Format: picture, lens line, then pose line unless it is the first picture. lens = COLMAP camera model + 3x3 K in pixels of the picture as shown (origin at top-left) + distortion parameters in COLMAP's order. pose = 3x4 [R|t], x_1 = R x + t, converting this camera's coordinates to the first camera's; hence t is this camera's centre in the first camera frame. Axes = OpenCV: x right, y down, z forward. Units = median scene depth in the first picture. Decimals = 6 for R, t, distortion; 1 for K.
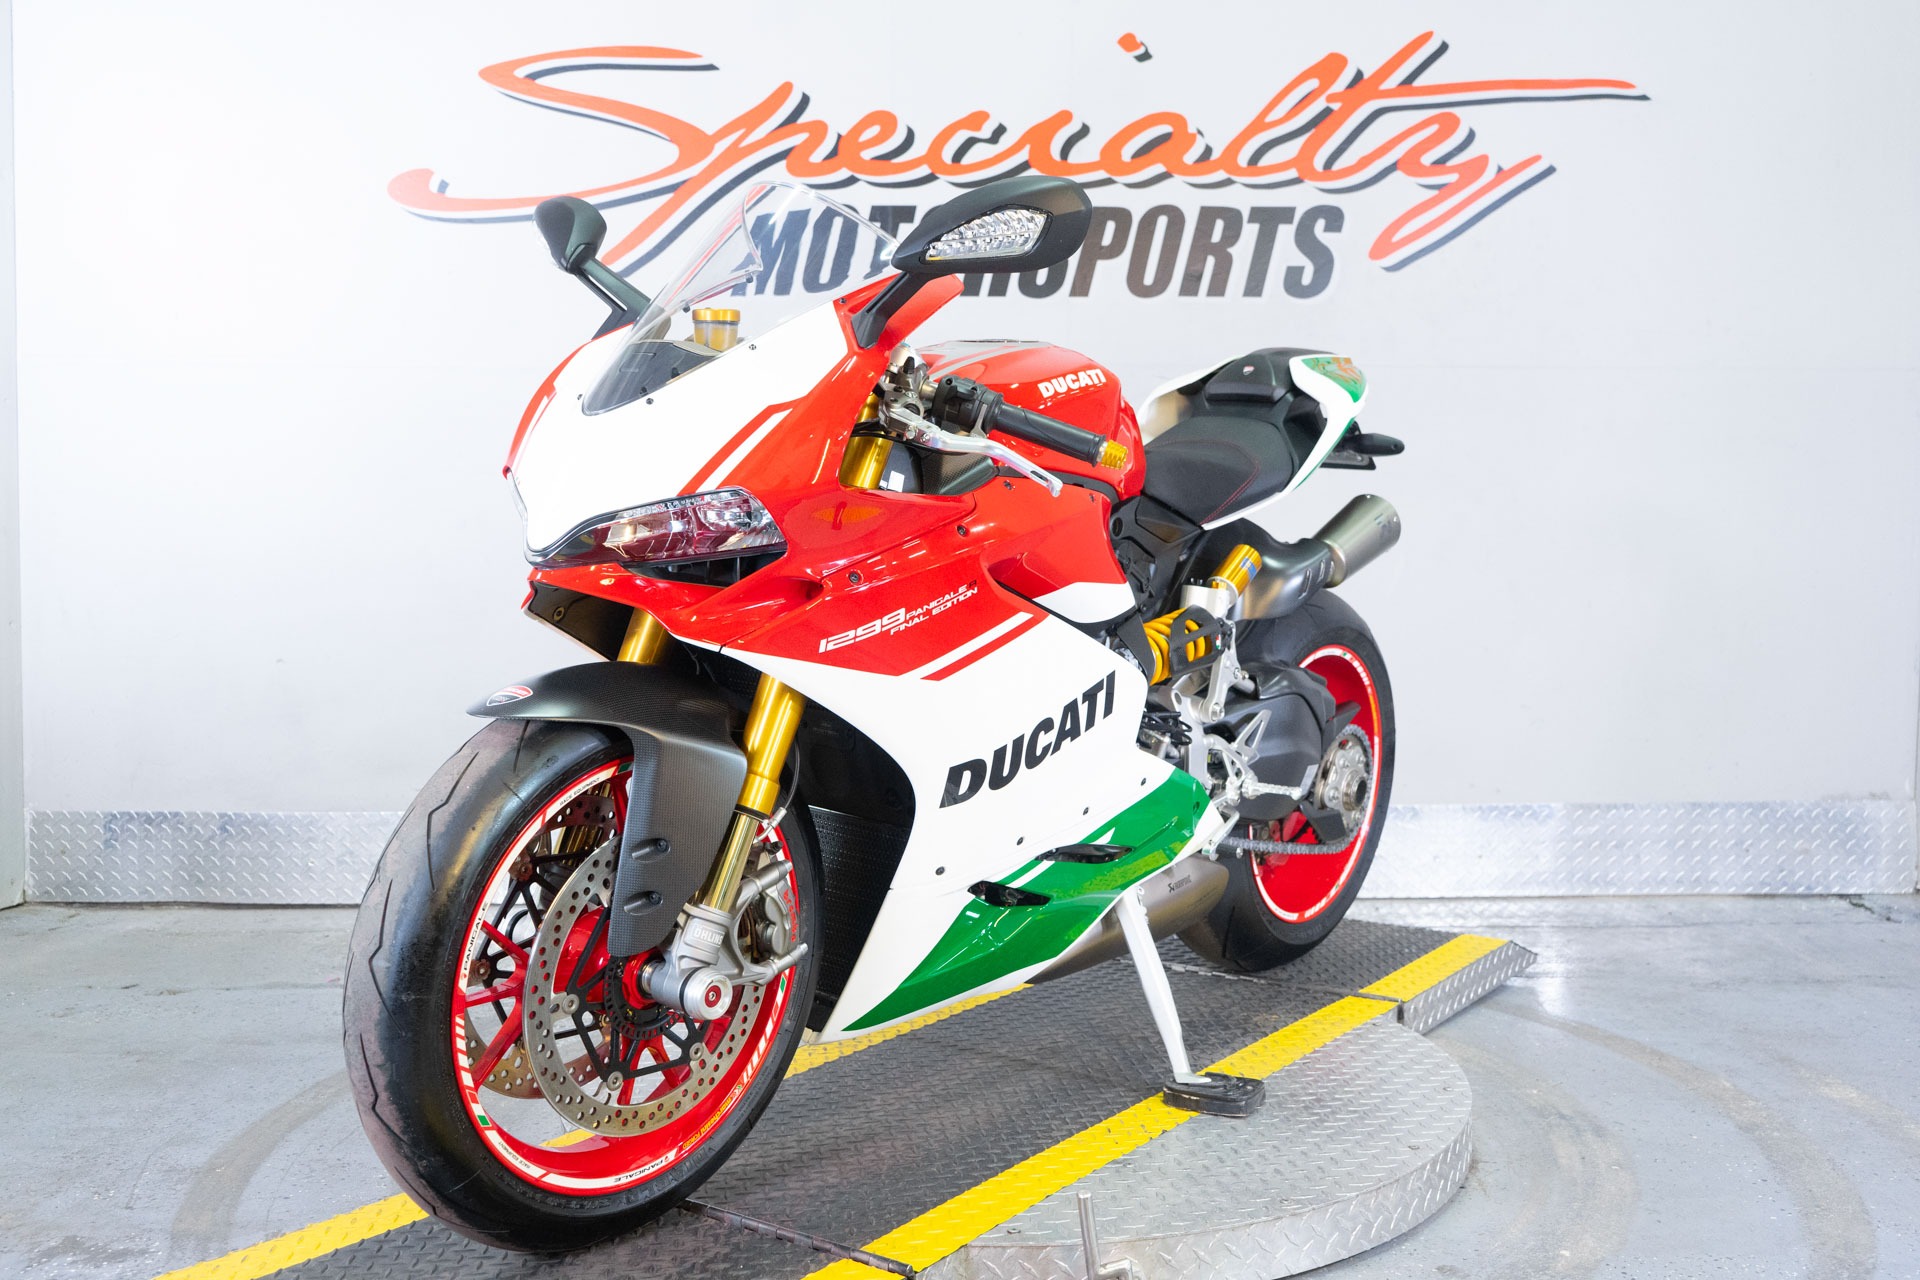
lens RADIAL K [[1828.7, 0, 966.1], [0, 1828.7, 635.6], [0, 0, 1]] dist [0.013541, 0.000000]
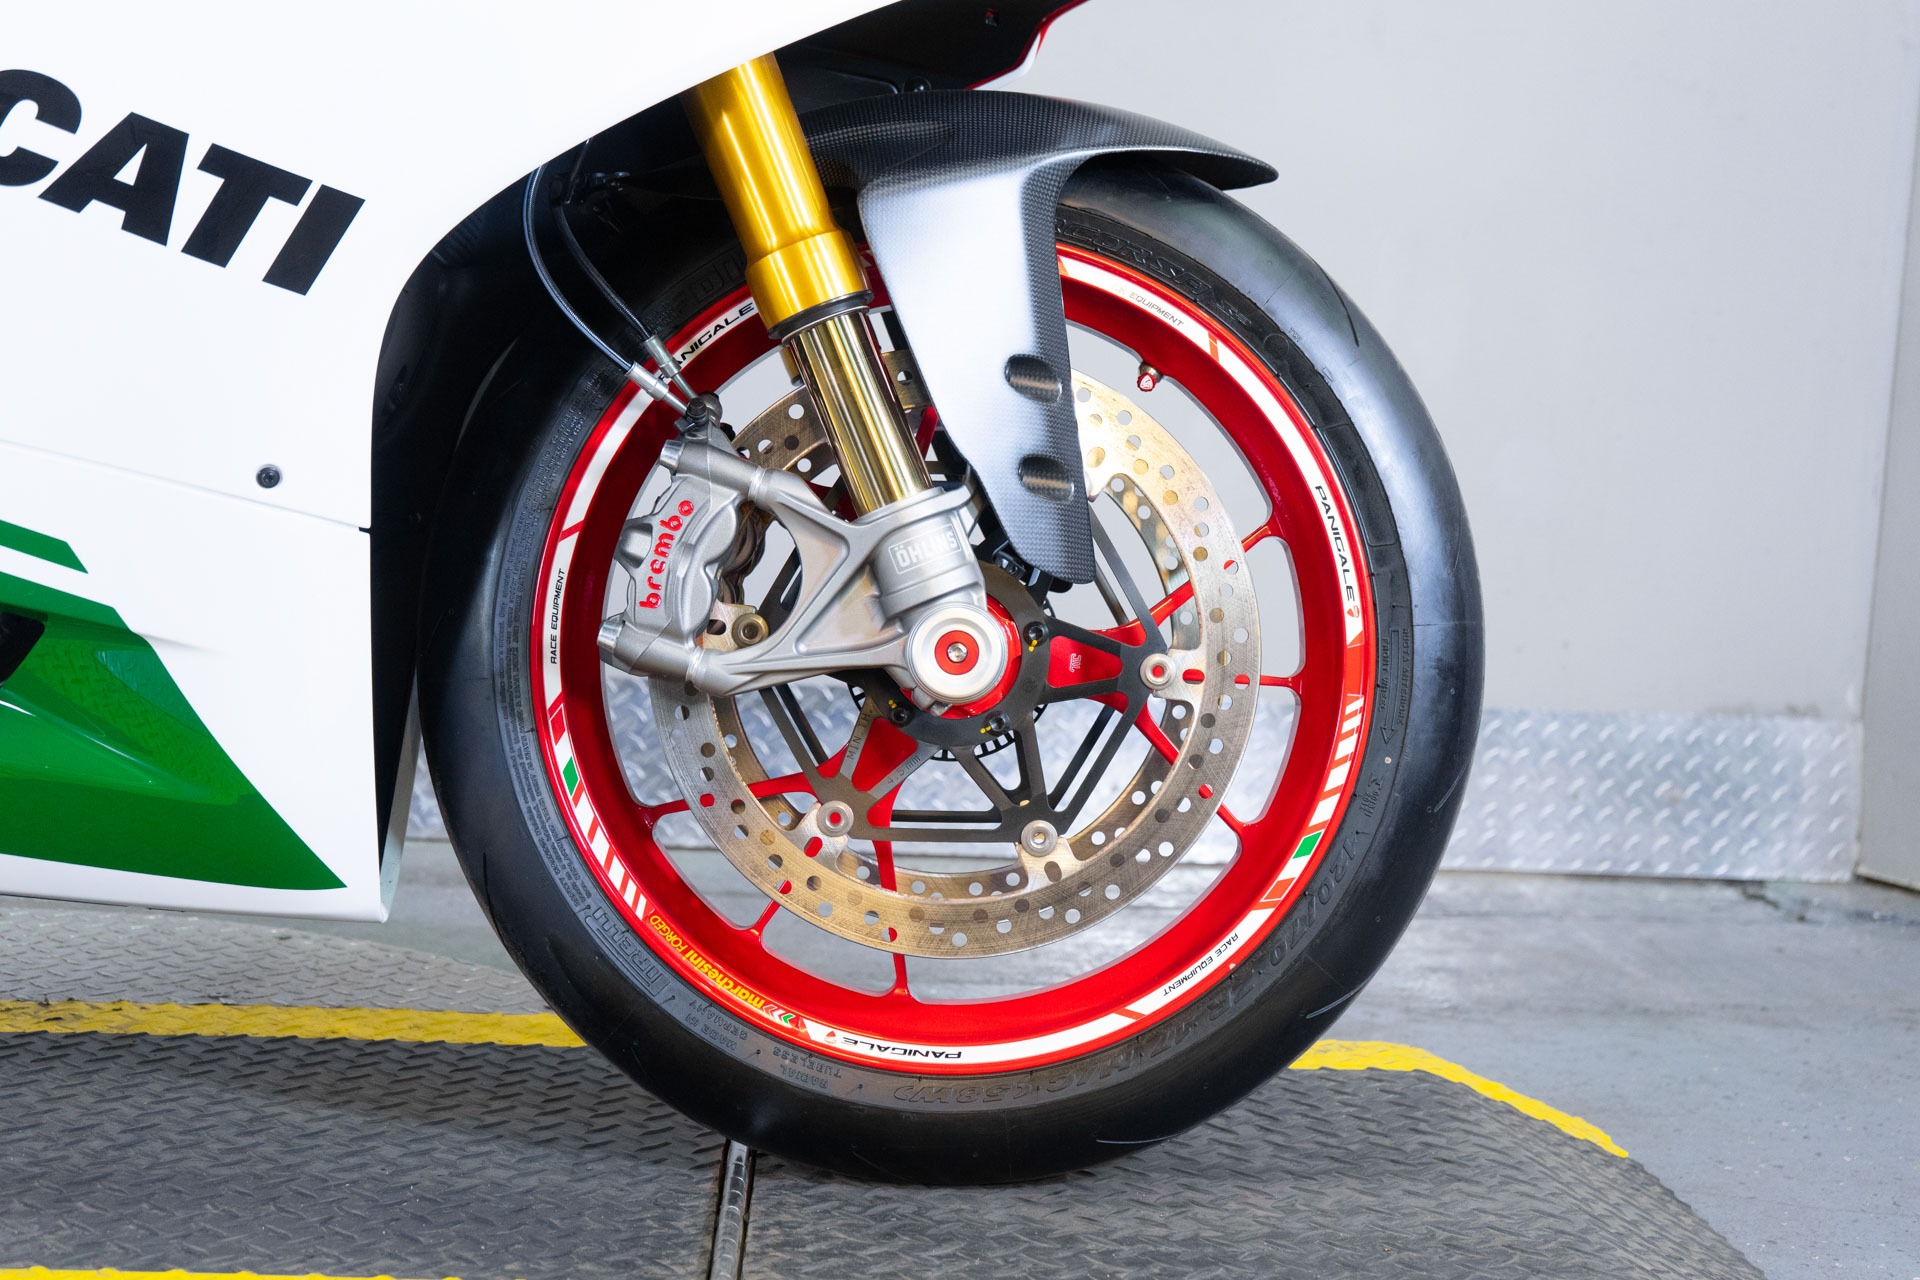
lens RADIAL K [[2389.3, 0, 950.9], [0, 2389.3, 628.8], [0, 0, 1]] dist [0.007855, 0.000000]
pose [[0.995045, 0.046938, 0.087650, 0.168140], [-0.048111, 0.998778, 0.011317, 0.067259], [-0.087011, -0.015478, 0.996087, 0.282418]]
